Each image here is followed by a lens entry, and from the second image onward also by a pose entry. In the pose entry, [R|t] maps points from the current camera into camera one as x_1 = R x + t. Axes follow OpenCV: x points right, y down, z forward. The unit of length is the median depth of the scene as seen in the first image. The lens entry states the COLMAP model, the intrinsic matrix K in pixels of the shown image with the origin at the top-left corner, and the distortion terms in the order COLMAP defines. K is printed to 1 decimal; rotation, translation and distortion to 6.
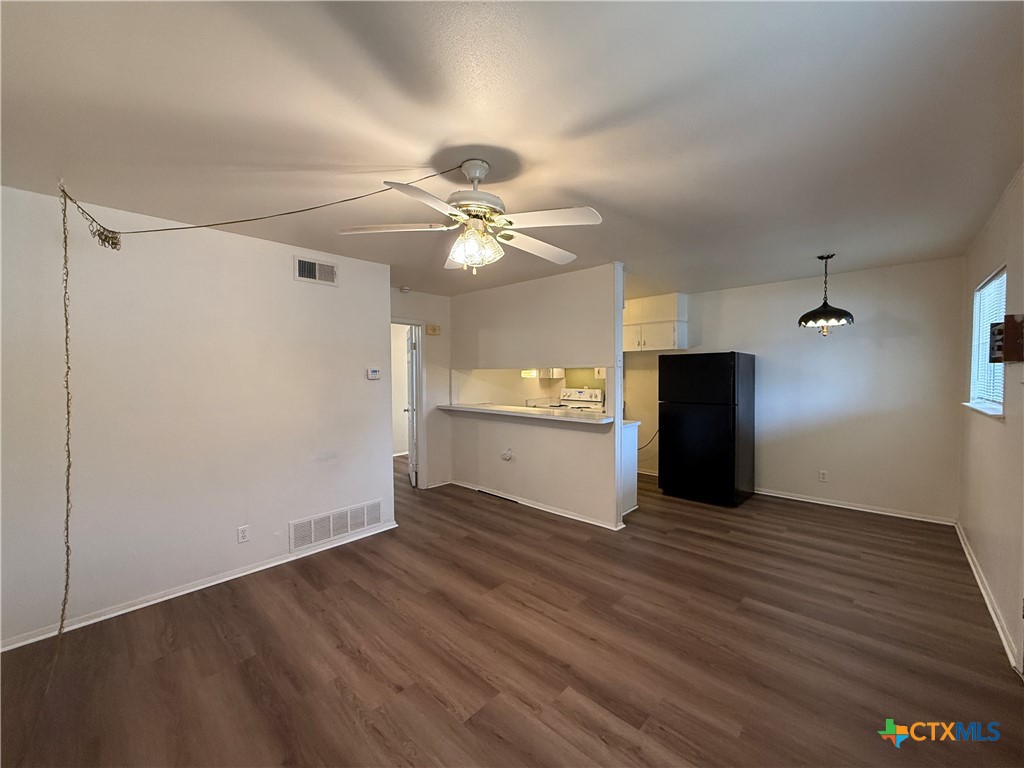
lens RADIAL K [[408.0, 0, 510.2], [0, 408.0, 385.0], [0, 0, 1]] dist [-0.000767, 0.000284]
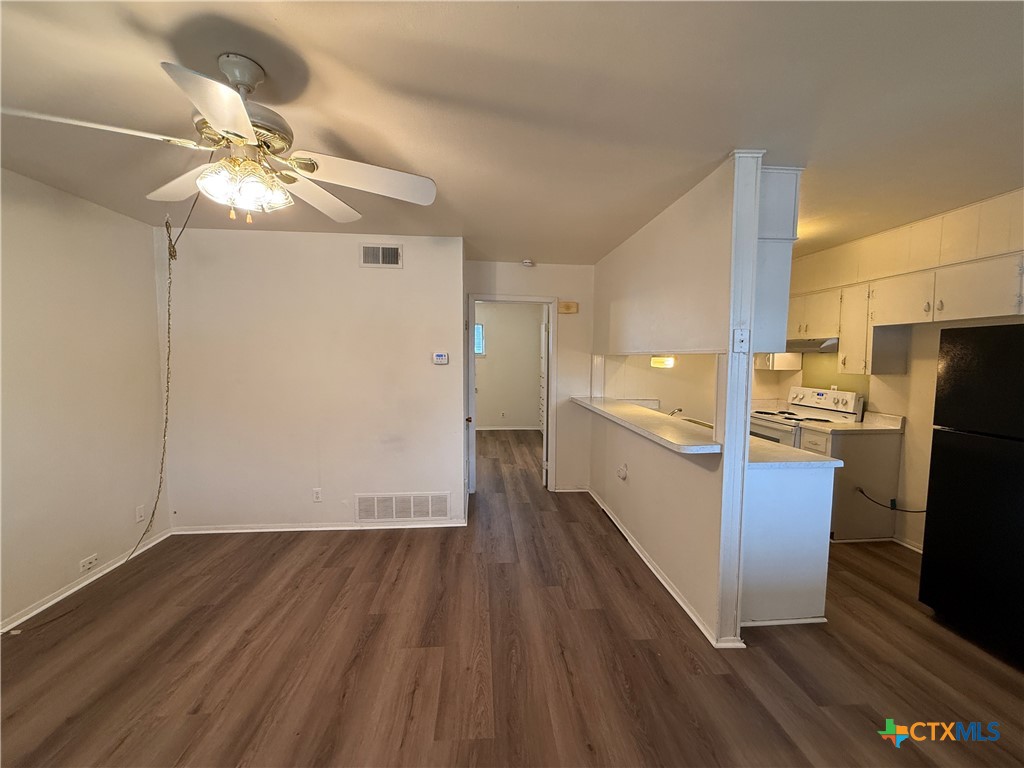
lens RADIAL K [[408.0, 0, 510.2], [0, 408.0, 385.0], [0, 0, 1]] dist [-0.000767, 0.000284]
pose [[0.743873, 0.060230, -0.665601, 0.409346], [-0.035070, 0.998076, 0.051122, -0.019925], [0.667400, -0.014686, 0.744555, 0.413358]]
